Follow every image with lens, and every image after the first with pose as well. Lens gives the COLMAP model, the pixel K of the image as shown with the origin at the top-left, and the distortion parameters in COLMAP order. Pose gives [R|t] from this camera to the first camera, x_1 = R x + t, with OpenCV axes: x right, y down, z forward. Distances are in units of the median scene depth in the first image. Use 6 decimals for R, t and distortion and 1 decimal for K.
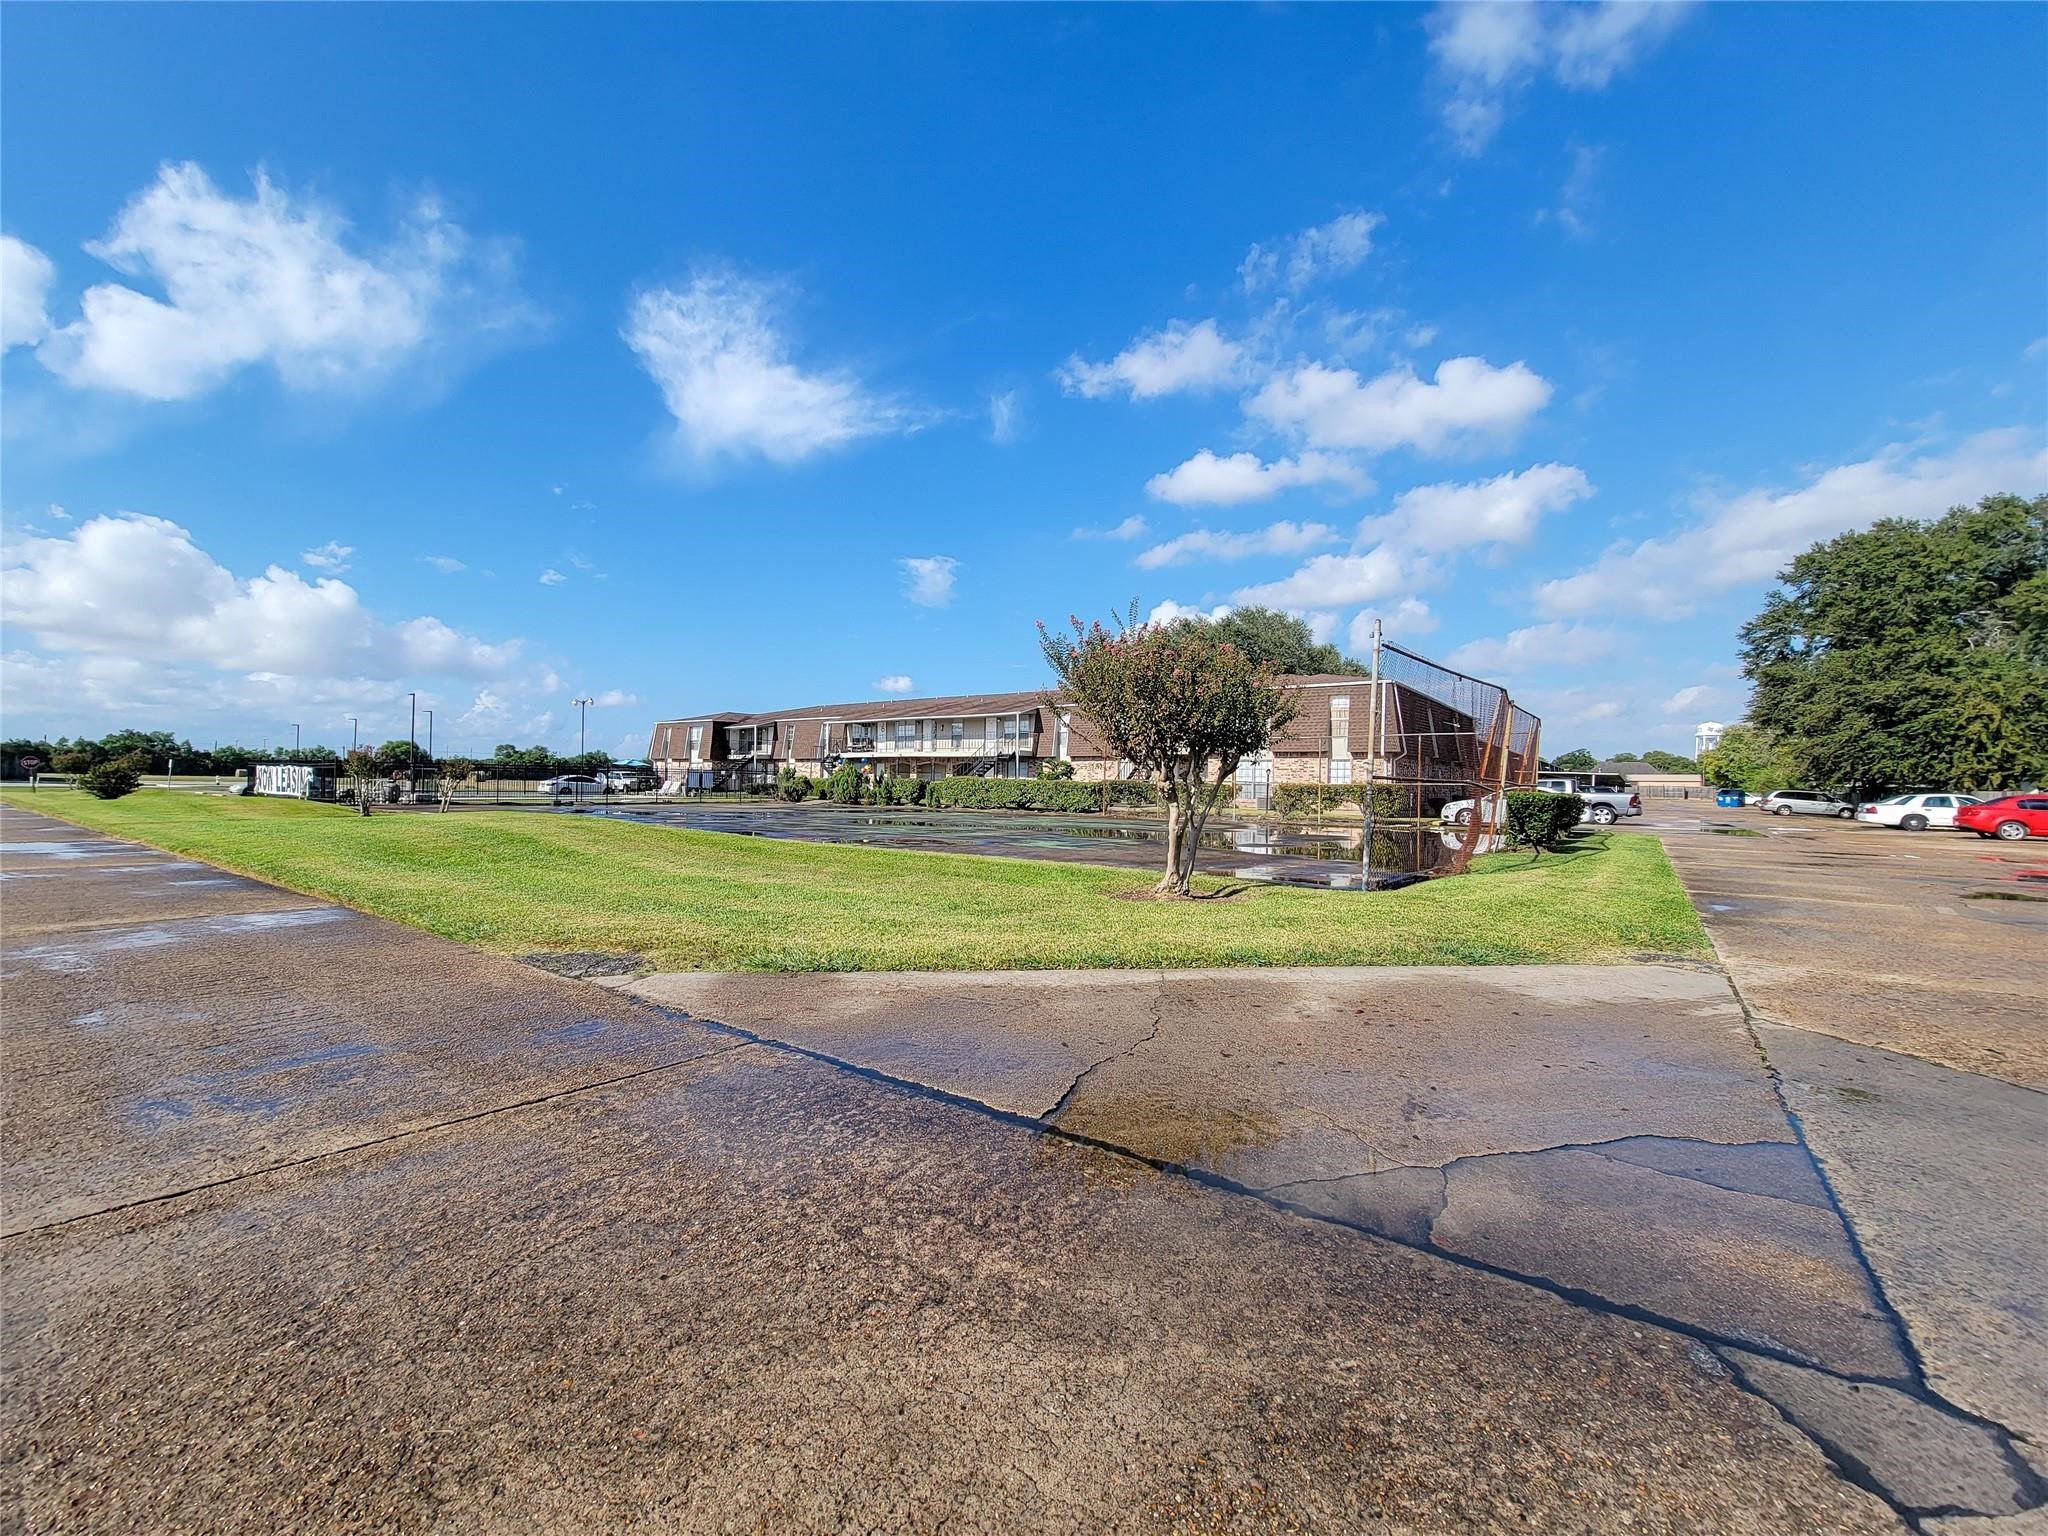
lens RADIAL K [[872.6, 0, 1024.0], [0, 872.6, 768.0], [0, 0, 1]] dist [0.008088, -0.004478]
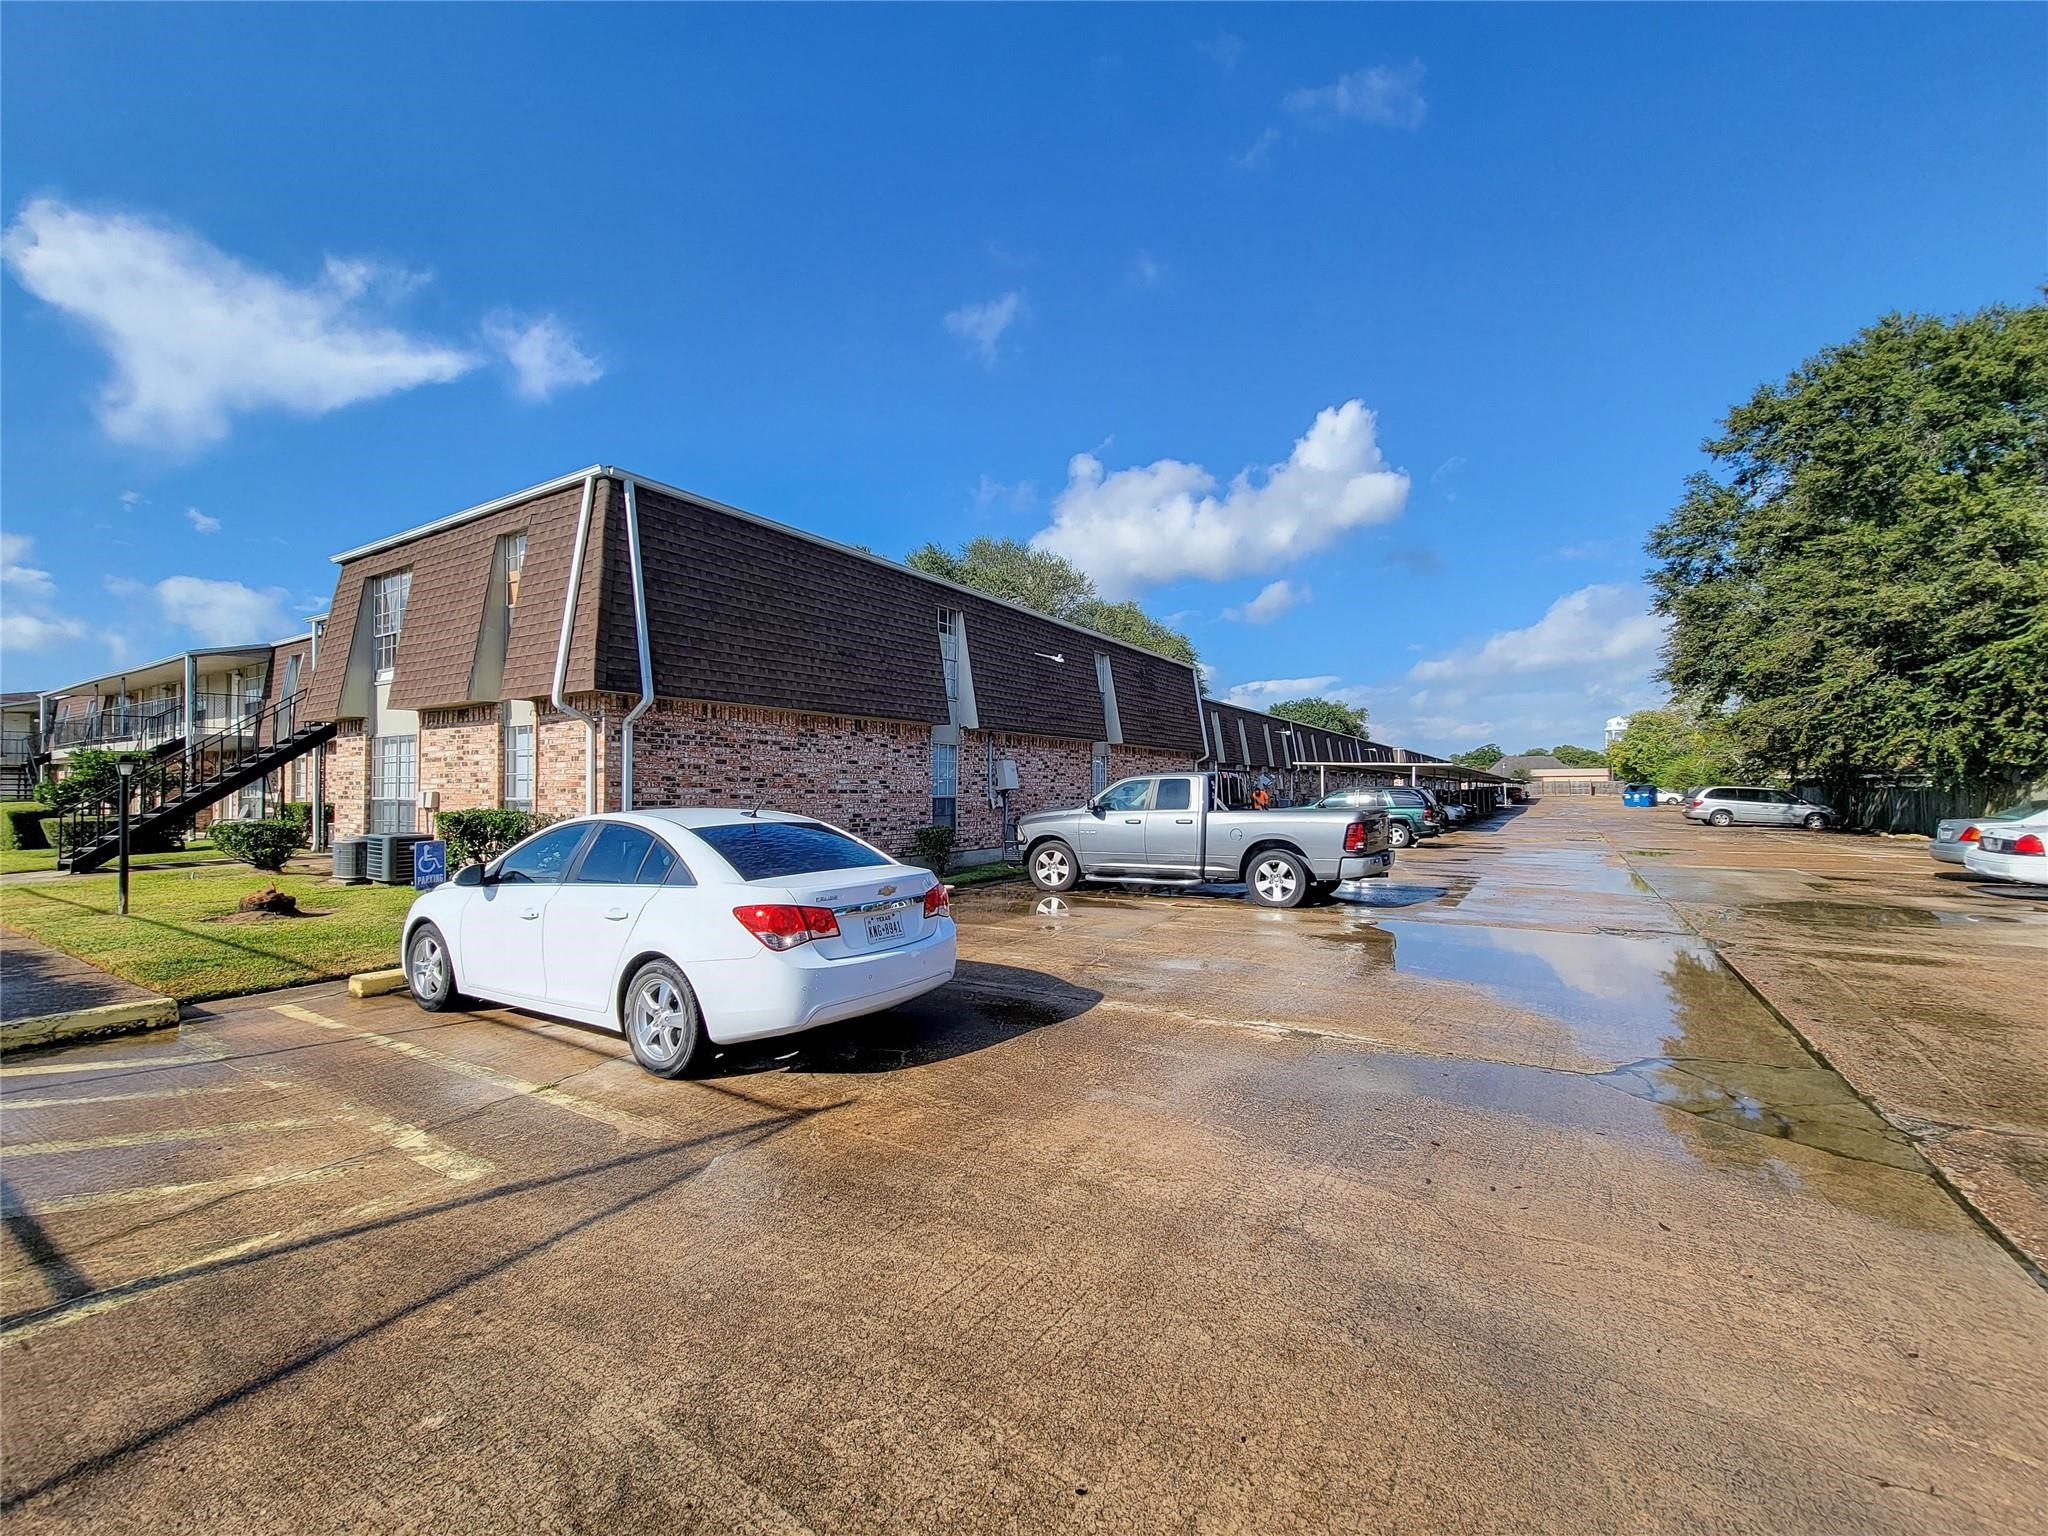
lens RADIAL K [[872.6, 0, 1024.0], [0, 872.6, 768.0], [0, 0, 1]] dist [0.008088, -0.004478]
pose [[0.997678, -0.016634, 0.066048, 0.335777], [0.017045, 0.999839, -0.005664, 0.007392], [-0.065943, 0.006777, 0.997800, 0.415156]]
